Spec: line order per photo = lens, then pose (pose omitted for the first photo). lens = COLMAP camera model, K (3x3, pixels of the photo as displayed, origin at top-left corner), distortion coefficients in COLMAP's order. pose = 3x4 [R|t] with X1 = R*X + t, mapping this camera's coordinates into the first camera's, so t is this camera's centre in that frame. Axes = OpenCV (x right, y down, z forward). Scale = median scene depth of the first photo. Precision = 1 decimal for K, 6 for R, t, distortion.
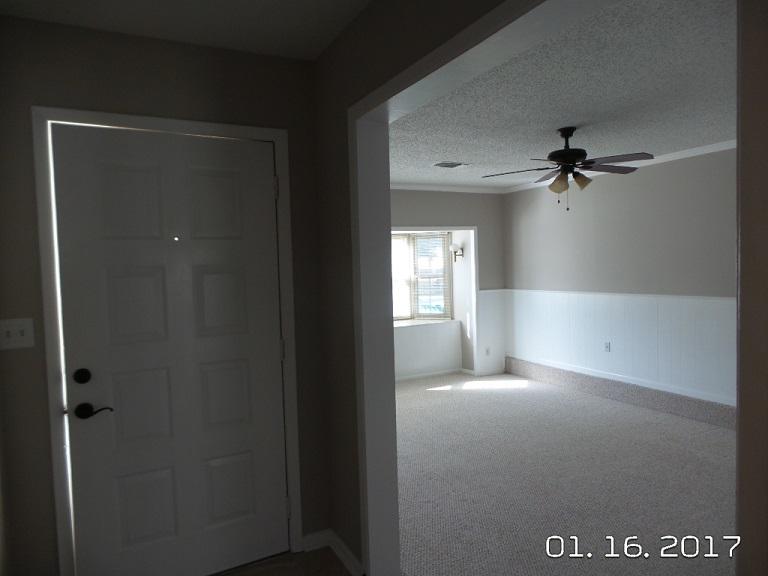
lens RADIAL K [[525.4, 0, 384.0], [0, 525.4, 288.0], [0, 0, 1]] dist [-0.001506, -0.001666]
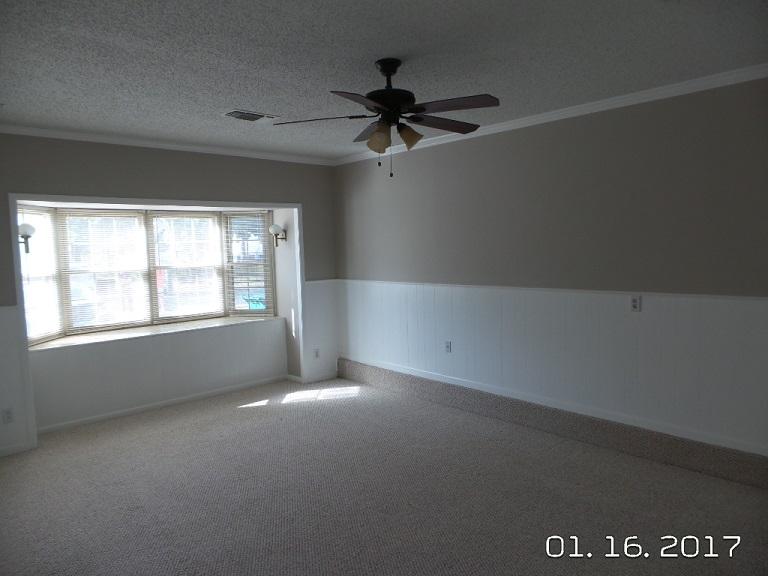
lens RADIAL K [[525.4, 0, 384.0], [0, 525.4, 288.0], [0, 0, 1]] dist [-0.001506, -0.001666]
pose [[0.963844, -0.017176, 0.265913, 0.079825], [0.009190, 0.999469, 0.031251, -0.009364], [-0.266309, -0.027677, 0.963490, 0.165521]]
